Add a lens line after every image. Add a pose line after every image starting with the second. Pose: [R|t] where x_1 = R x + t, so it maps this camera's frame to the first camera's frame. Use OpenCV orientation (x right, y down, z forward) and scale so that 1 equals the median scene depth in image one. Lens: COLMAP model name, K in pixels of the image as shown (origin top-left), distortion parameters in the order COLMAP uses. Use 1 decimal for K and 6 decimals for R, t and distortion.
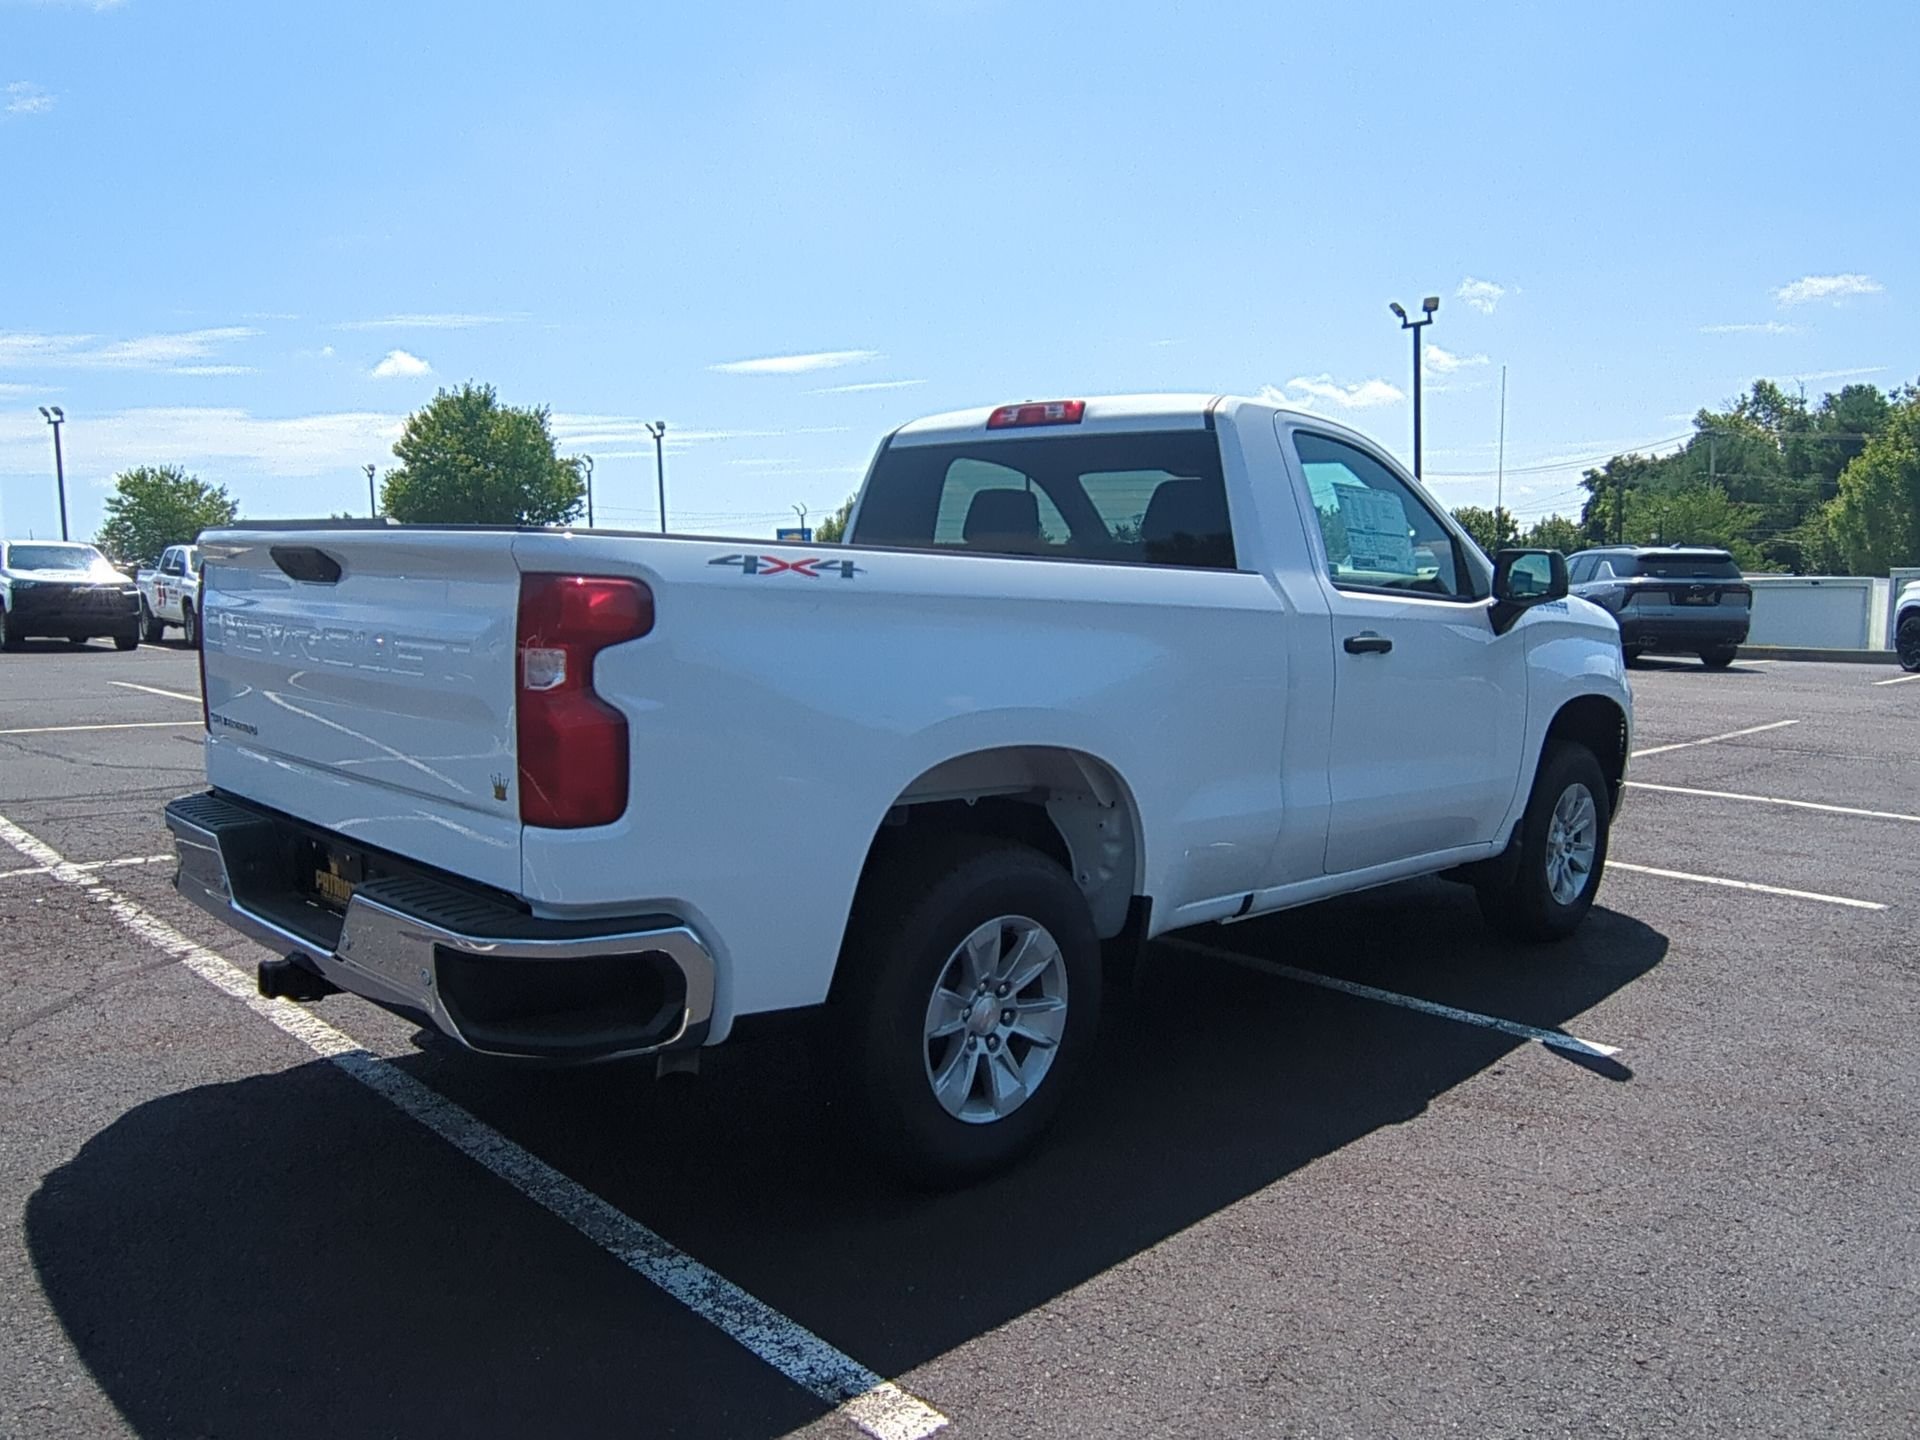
lens RADIAL K [[1414.4, 0, 960.0], [0, 1414.4, 748.2], [0, 0, 1]] dist [0.011778, -0.012533]
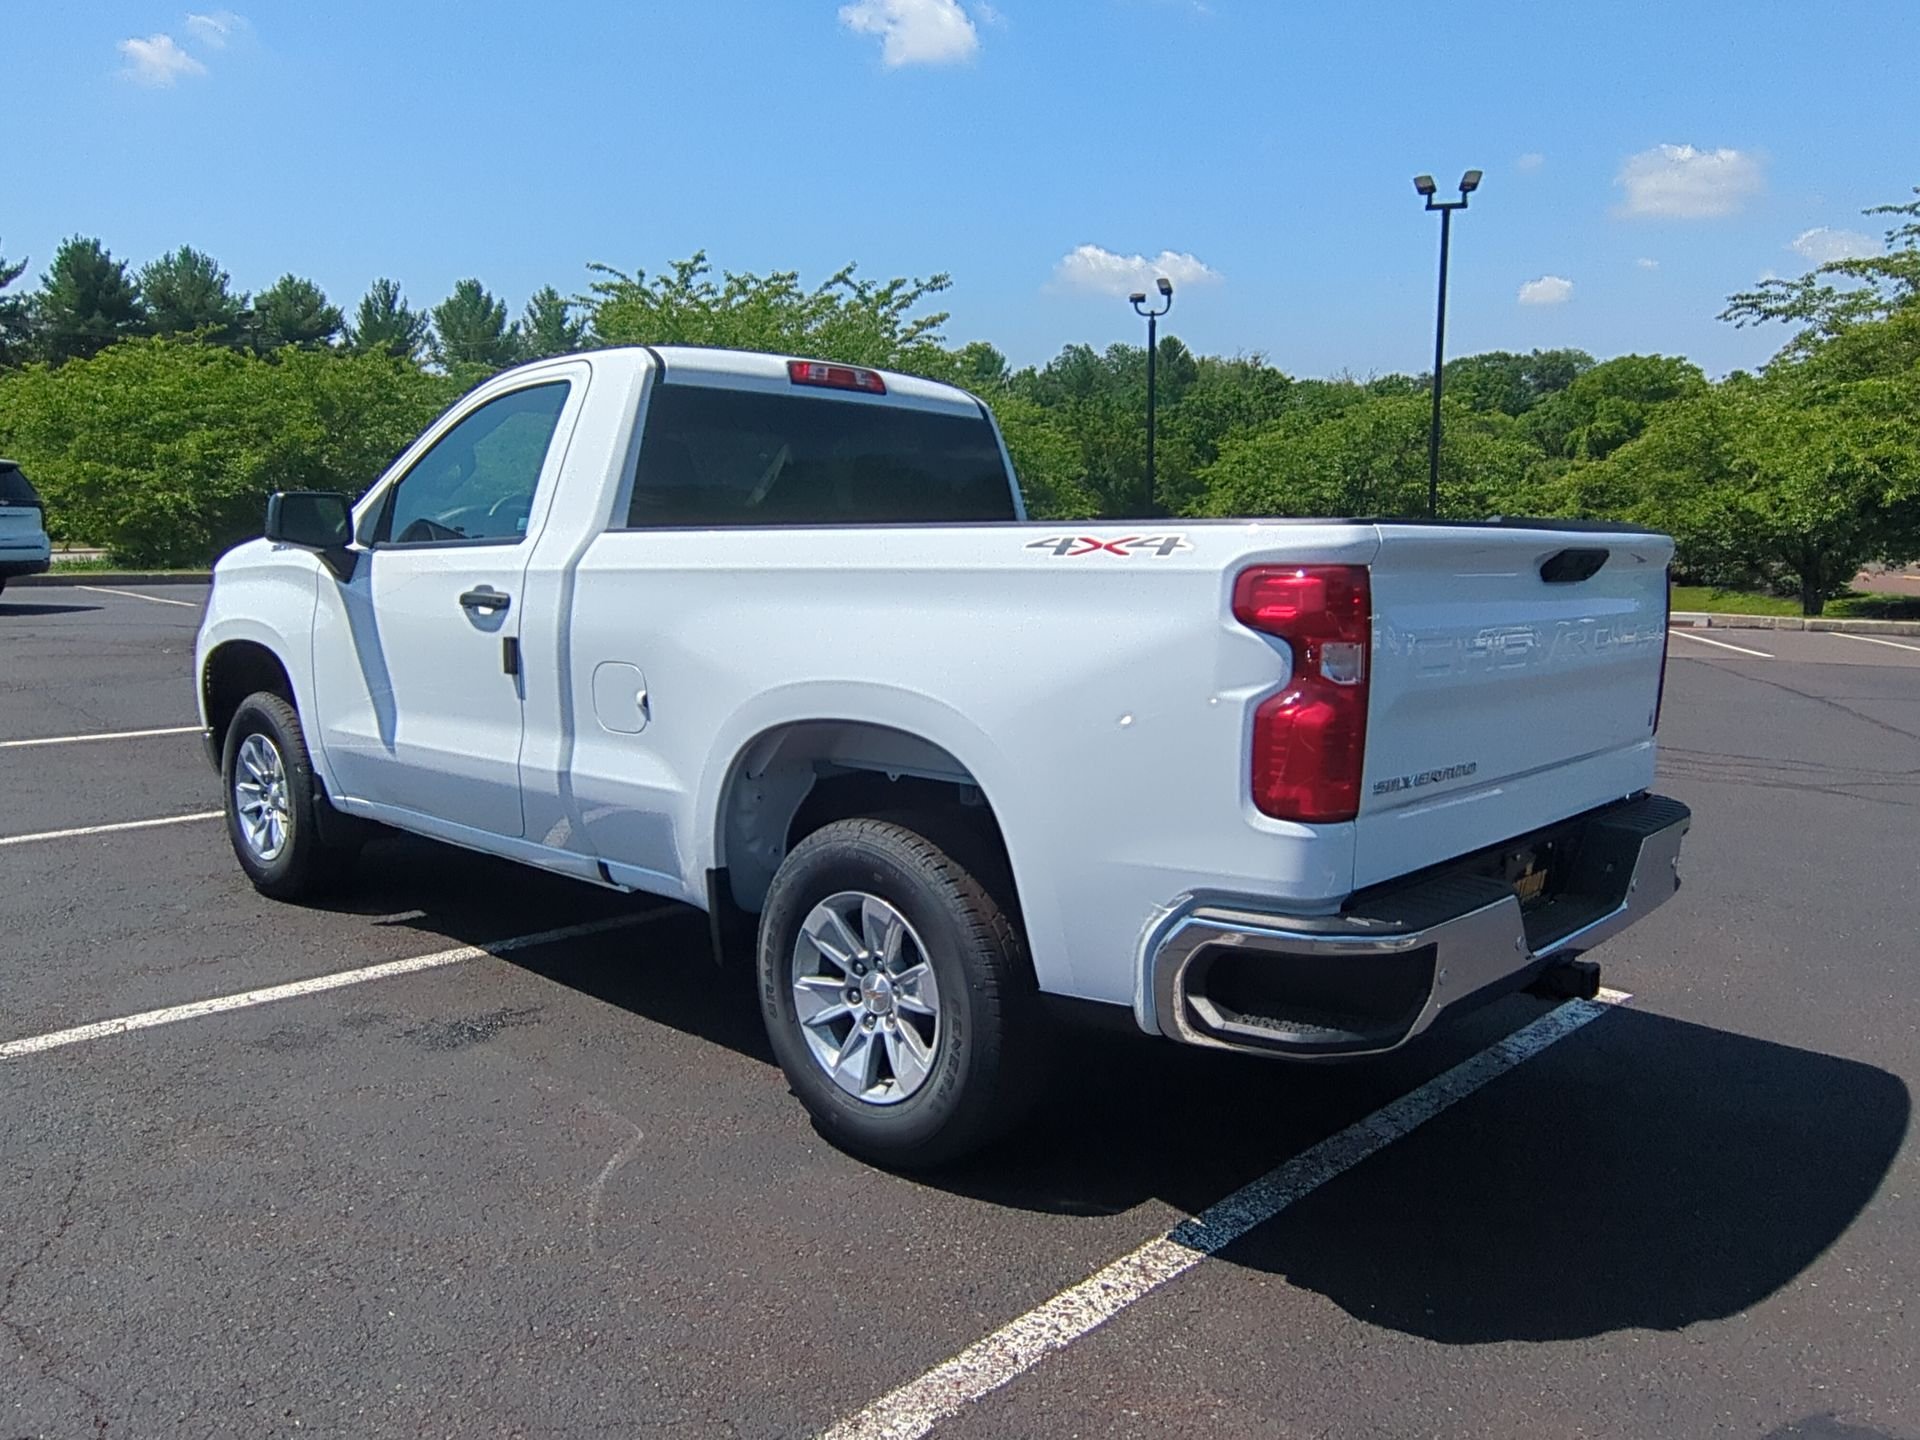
lens RADIAL K [[1414.4, 0, 960.0], [0, 1414.4, 748.2], [0, 0, 1]] dist [0.011778, -0.012533]
pose [[-0.032955, -0.171985, 0.984548, -0.145592], [0.105159, 0.979019, 0.174539, -0.022418], [-0.993909, 0.109286, -0.014177, 0.146117]]
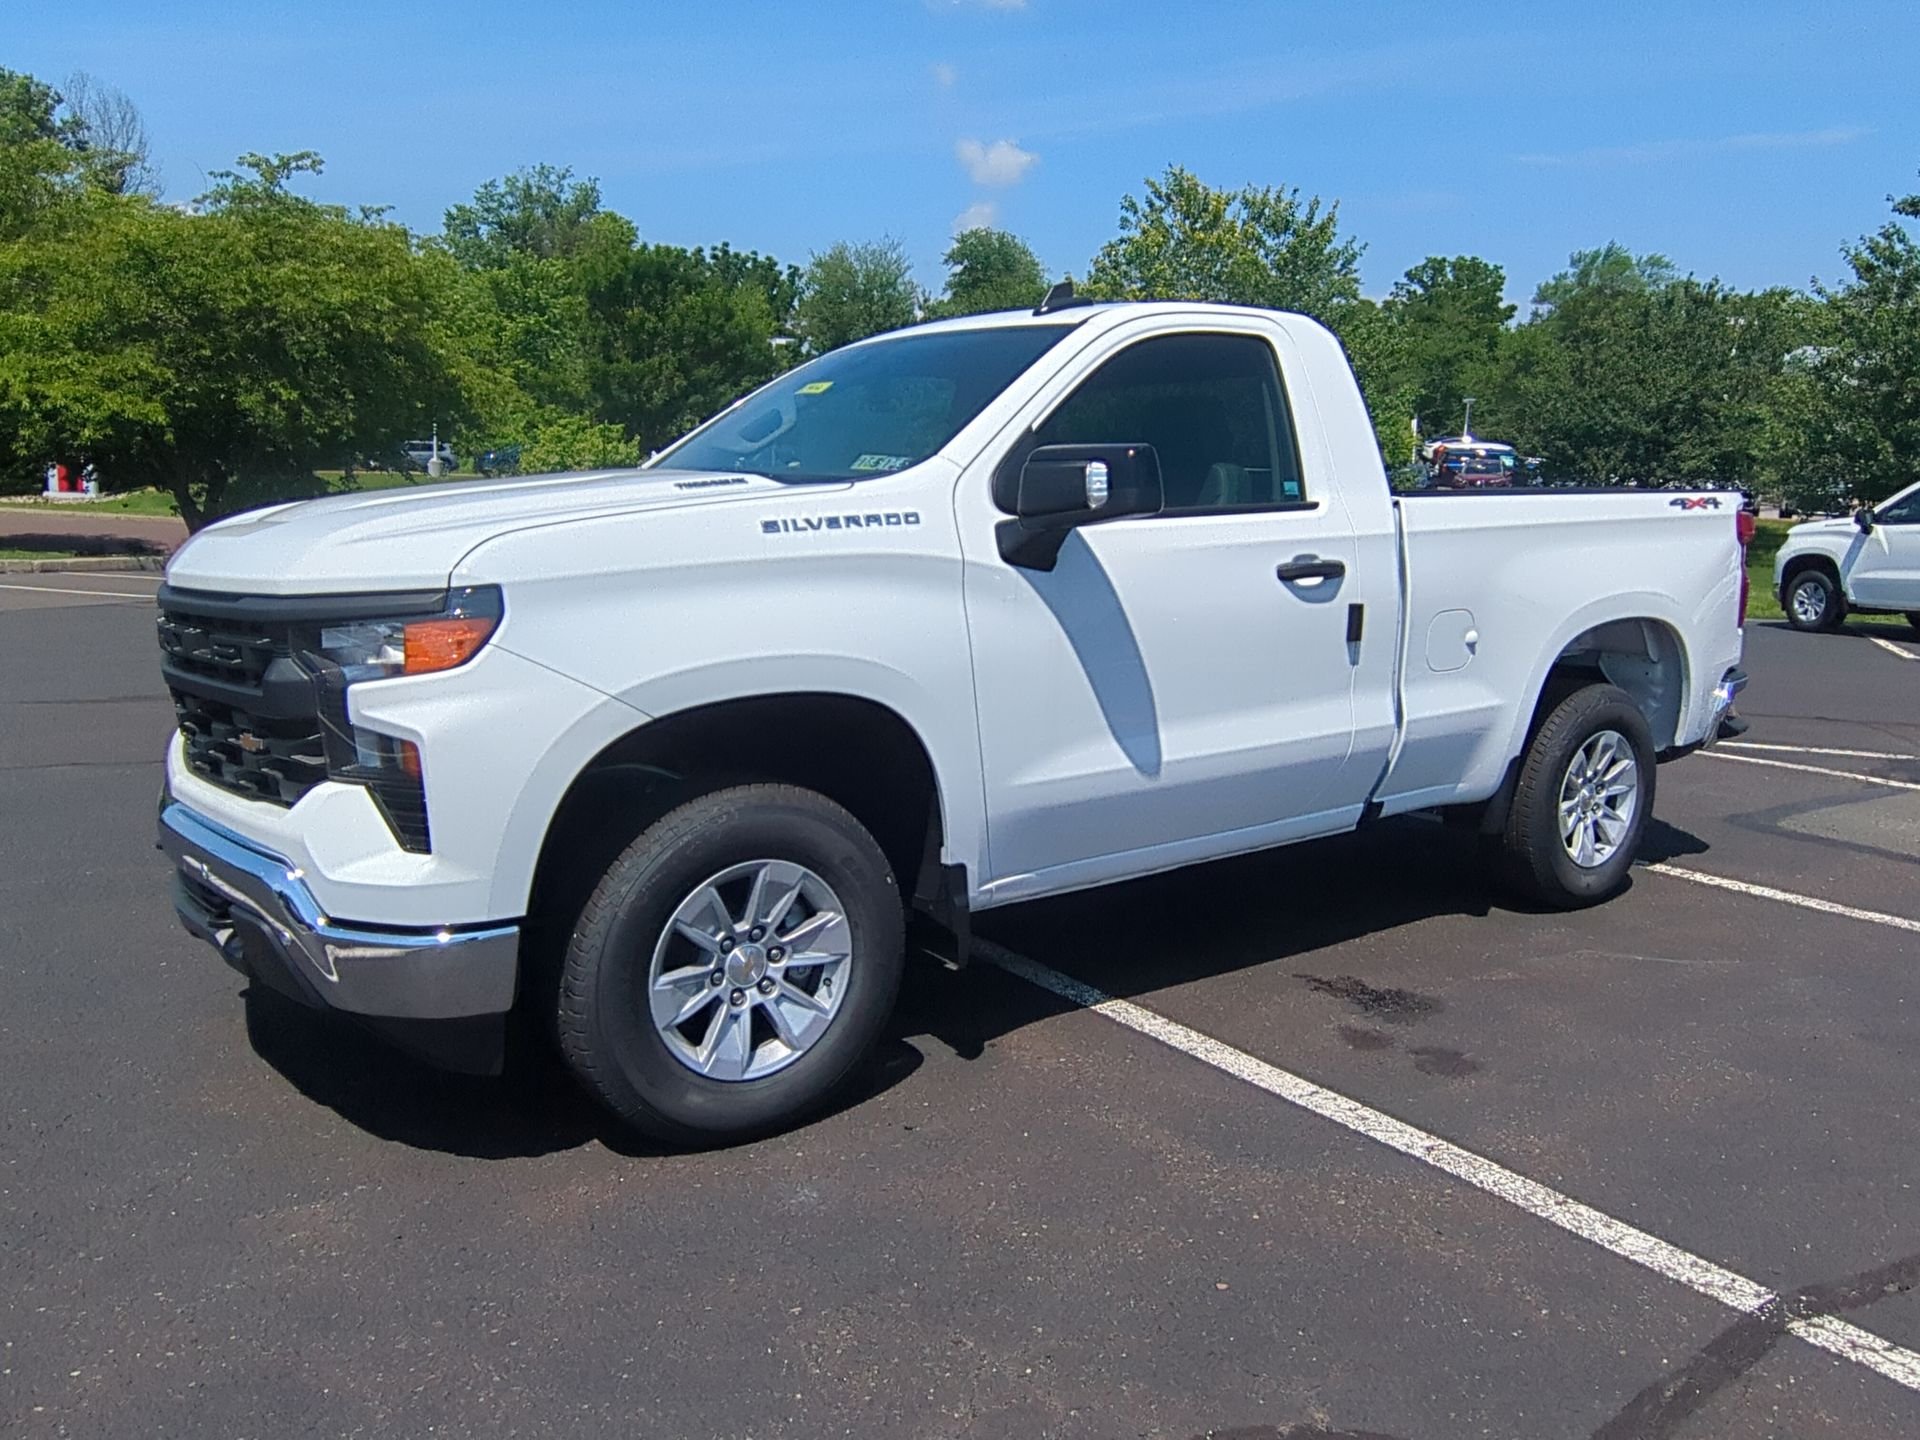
lens RADIAL K [[1414.4, 0, 960.0], [0, 1414.4, 748.2], [0, 0, 1]] dist [0.011778, -0.012533]
pose [[-0.984047, -0.062971, 0.166394, 0.001479], [-0.011388, 0.955642, 0.294310, -0.039354], [-0.177546, 0.287720, -0.941114, 0.318996]]
